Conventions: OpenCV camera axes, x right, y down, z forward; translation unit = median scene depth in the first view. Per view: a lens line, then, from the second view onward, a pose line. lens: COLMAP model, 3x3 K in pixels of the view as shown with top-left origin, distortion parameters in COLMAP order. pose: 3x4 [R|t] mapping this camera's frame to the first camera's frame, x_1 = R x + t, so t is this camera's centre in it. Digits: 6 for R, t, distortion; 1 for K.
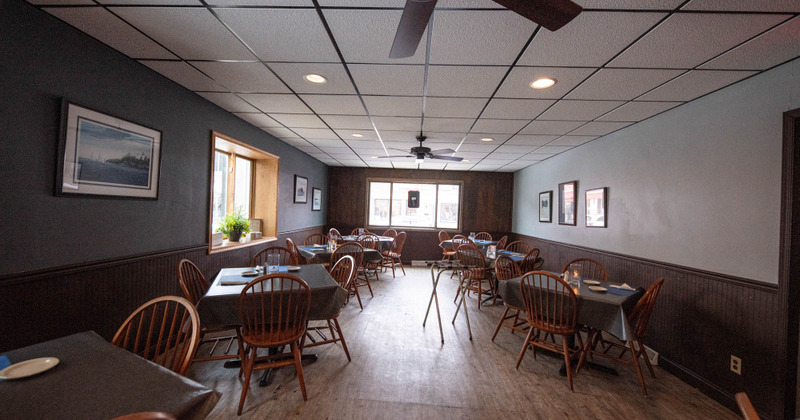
lens RADIAL K [[305.6, 0, 399.4], [0, 305.6, 209.2], [0, 0, 1]] dist [0.004168, -0.000122]
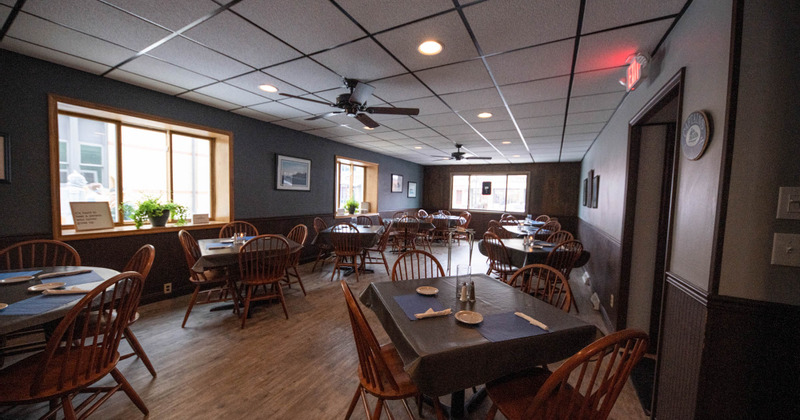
lens RADIAL K [[273.7, 0, 398.4], [0, 273.7, 209.0], [0, 0, 1]] dist [-0.000471, -0.000003]
pose [[0.896223, 0.013532, -0.443398, 0.346664], [0.004312, 0.999222, 0.039209, 0.011431], [0.443583, -0.037052, 0.895467, -0.257670]]
